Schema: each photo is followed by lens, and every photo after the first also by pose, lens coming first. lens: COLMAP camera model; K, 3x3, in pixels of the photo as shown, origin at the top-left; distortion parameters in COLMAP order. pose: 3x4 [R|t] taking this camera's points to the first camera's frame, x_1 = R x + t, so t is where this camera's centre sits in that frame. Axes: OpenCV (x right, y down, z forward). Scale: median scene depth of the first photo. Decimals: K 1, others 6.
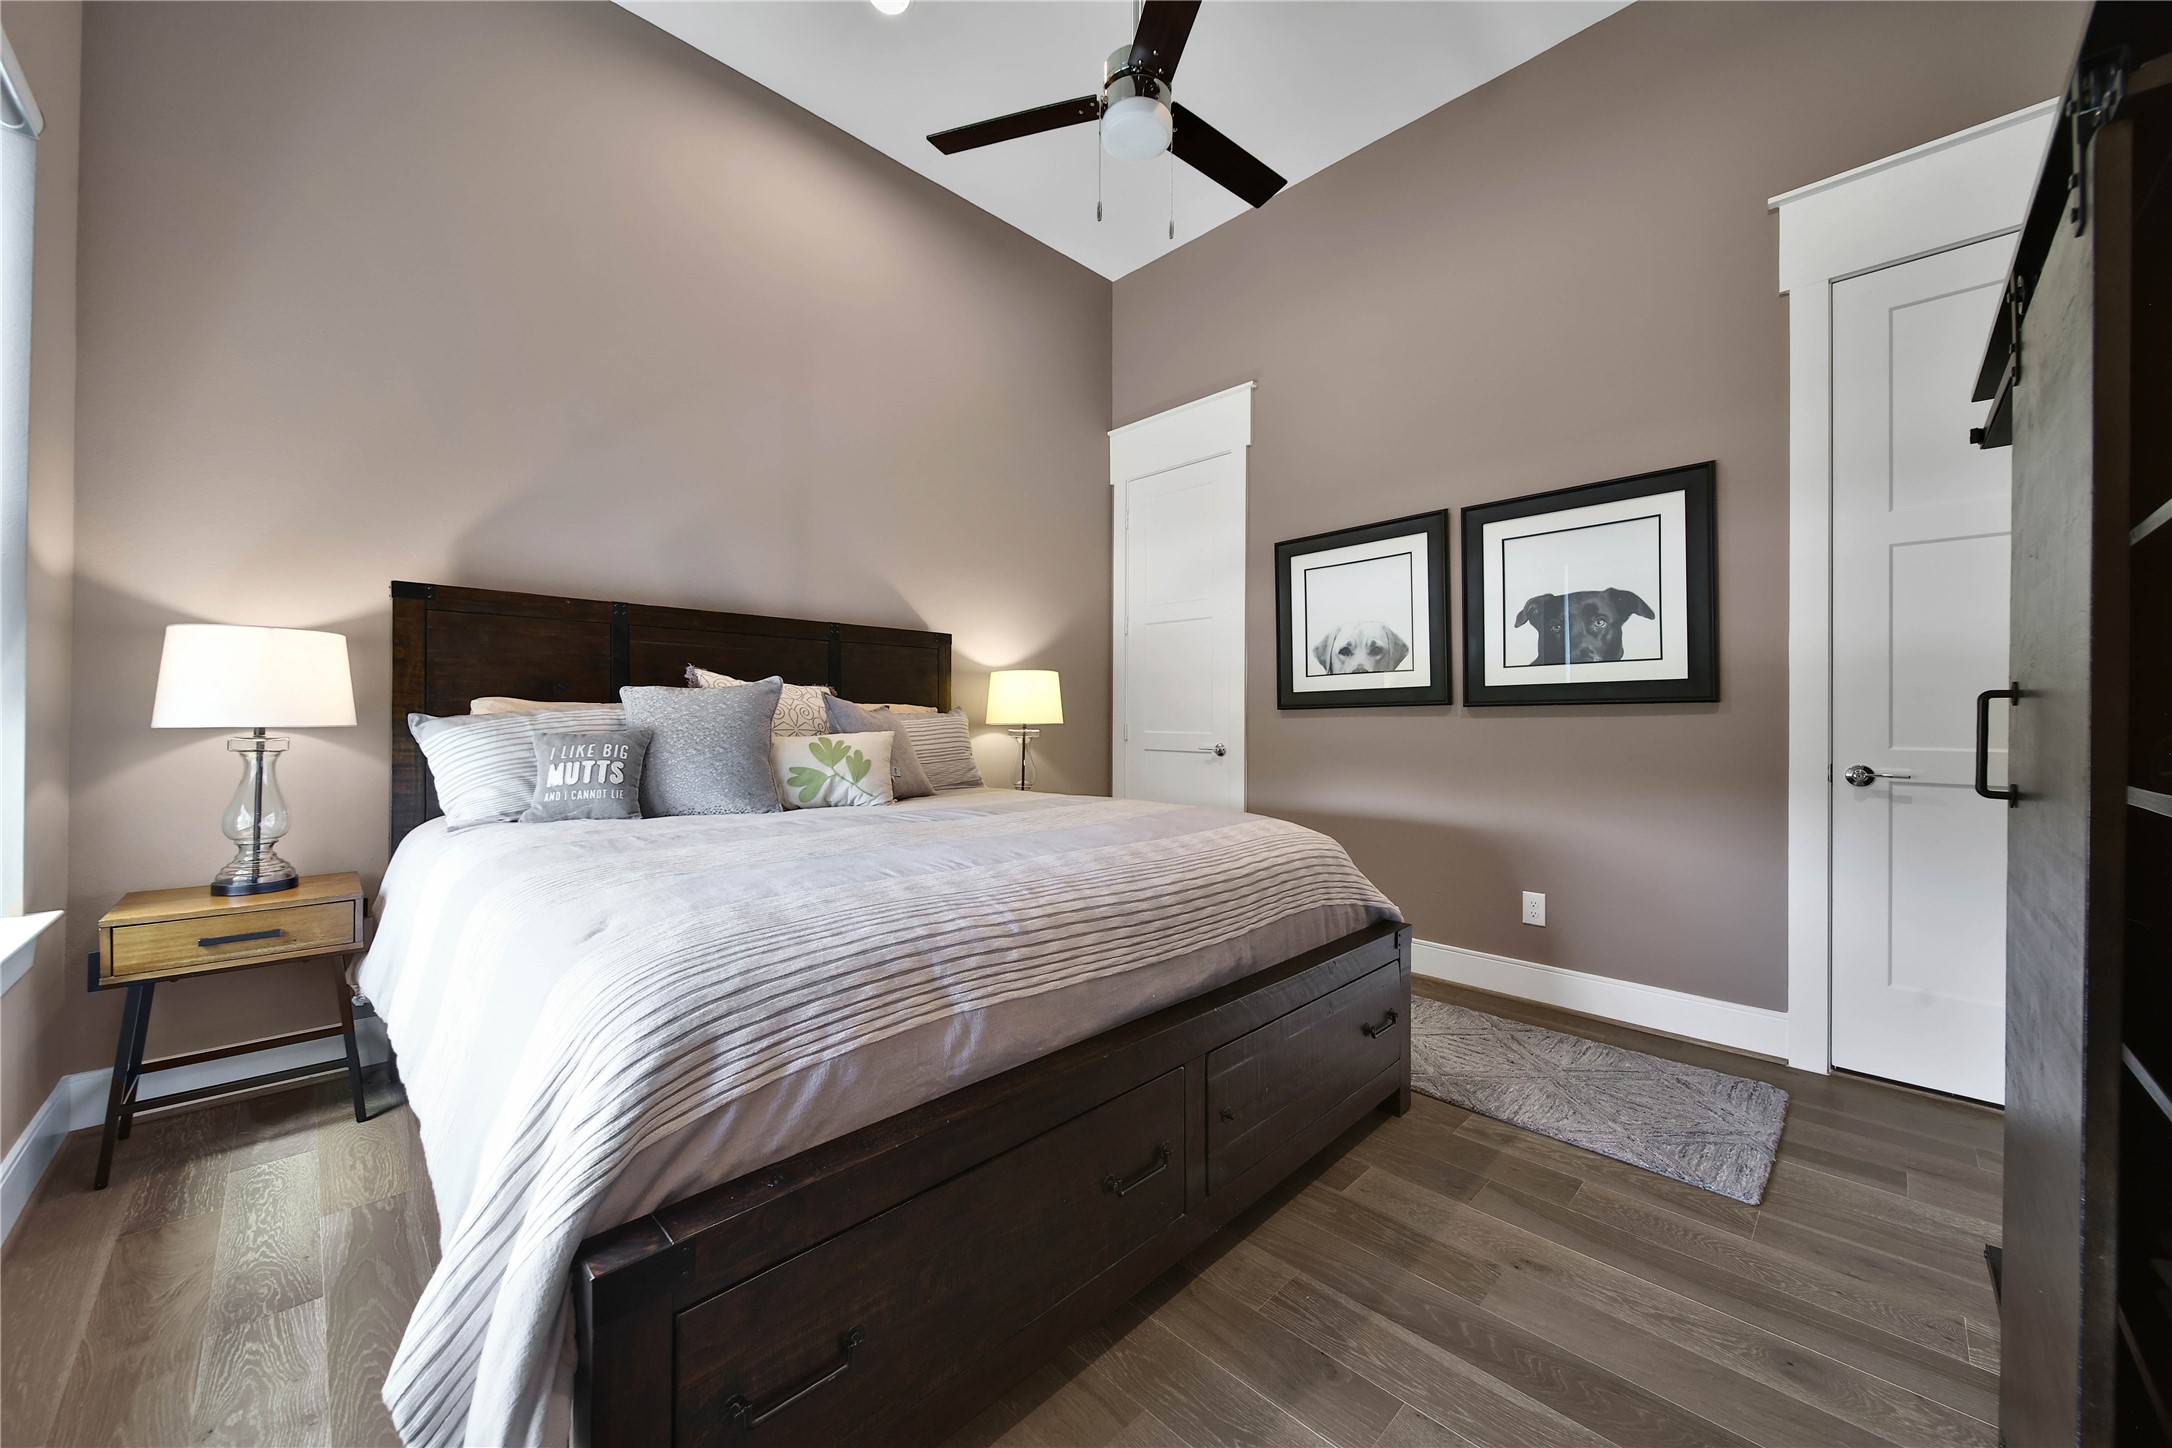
lens RADIAL K [[774.6, 0, 1078.2], [0, 774.6, 725.4], [0, 0, 1]] dist [-0.014017, -0.000031]
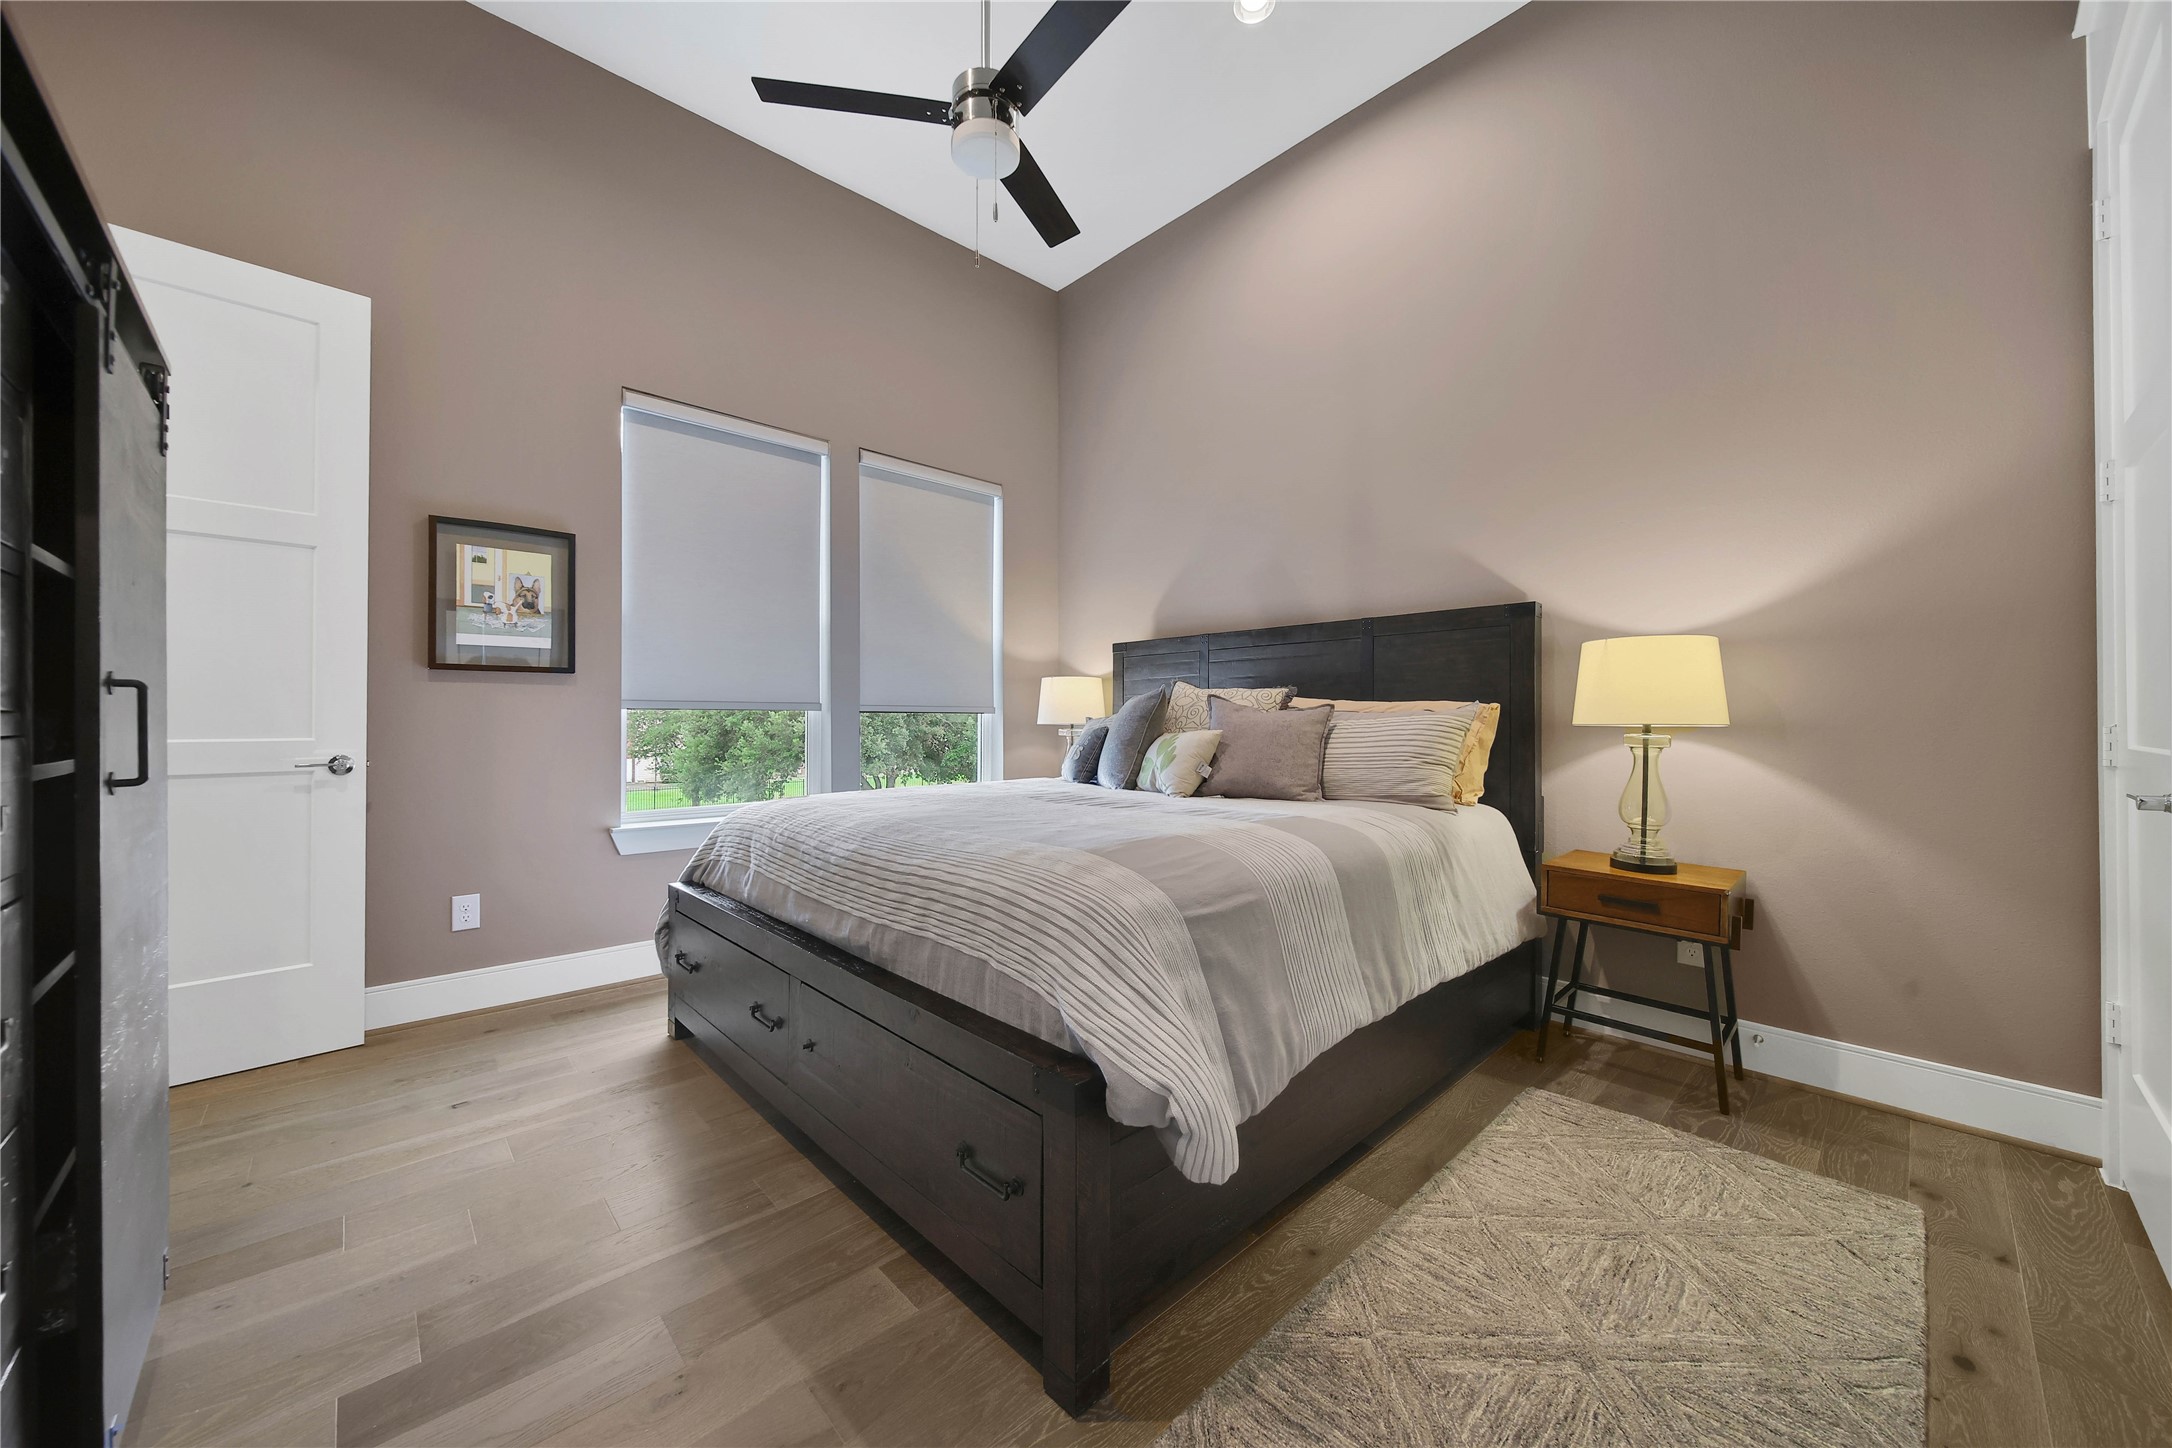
lens RADIAL K [[808.1, 0, 1079.4], [0, 808.1, 713.6], [0, 0, 1]] dist [0.002453, 0.000043]
pose [[-0.014987, -0.005485, -0.999873, 0.573840], [-0.008007, 0.999954, -0.005365, -0.003947], [0.999856, 0.007925, -0.015031, 0.567711]]
